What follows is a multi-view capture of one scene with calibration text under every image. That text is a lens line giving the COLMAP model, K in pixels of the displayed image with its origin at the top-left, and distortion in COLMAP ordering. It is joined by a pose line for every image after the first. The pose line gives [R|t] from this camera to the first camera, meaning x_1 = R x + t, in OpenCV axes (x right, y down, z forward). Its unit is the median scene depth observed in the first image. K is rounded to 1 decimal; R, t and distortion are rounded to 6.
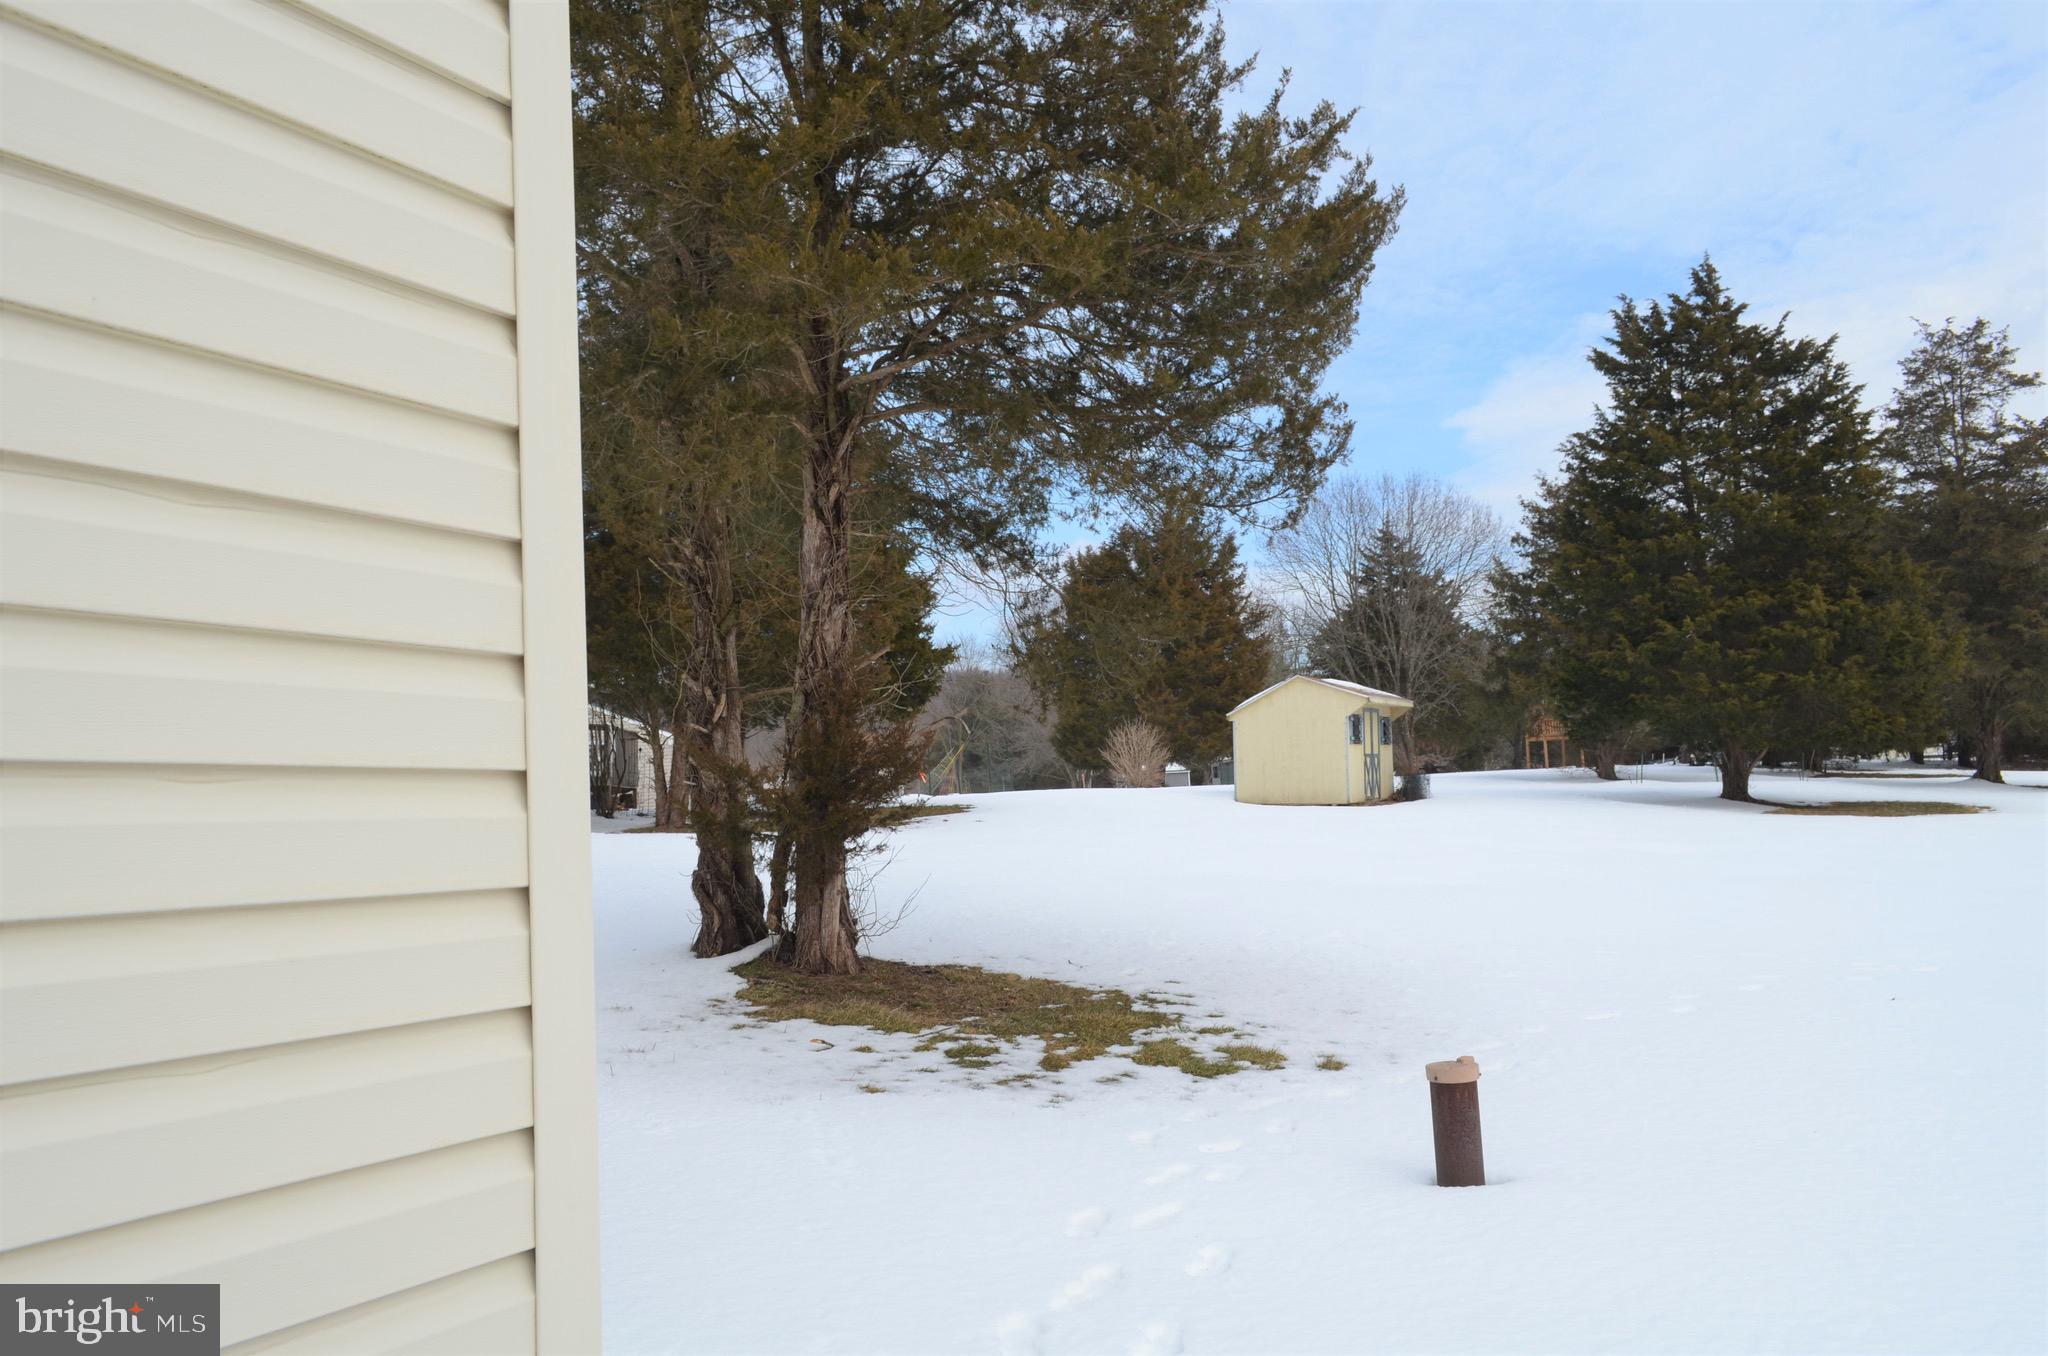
lens RADIAL K [[1585.0, 0, 1029.4], [0, 1585.0, 689.6], [0, 0, 1]] dist [-0.011985, -0.010459]
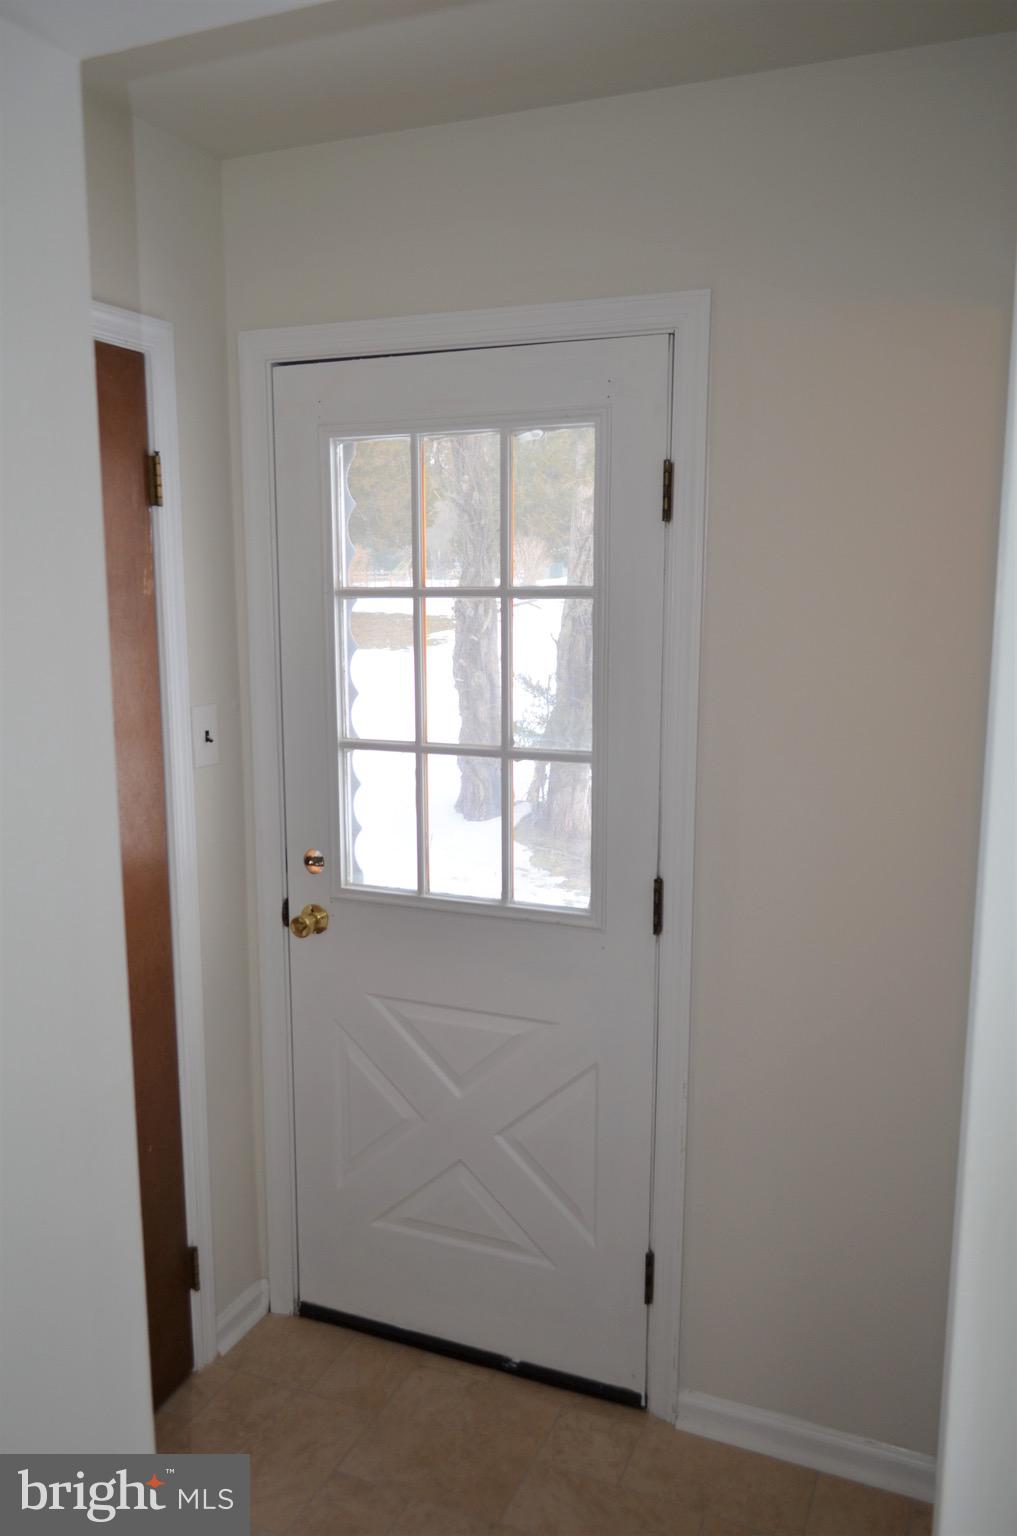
lens RADIAL K [[1188.8, 0, 510.9], [0, 1188.8, 774.9], [0, 0, 1]] dist [-0.011985, -0.010459]
pose [[0.990304, 0.038570, 0.133453, -0.099744], [-0.070008, 0.968333, 0.239644, -0.031951], [-0.119984, -0.246663, 0.961645, 0.027159]]
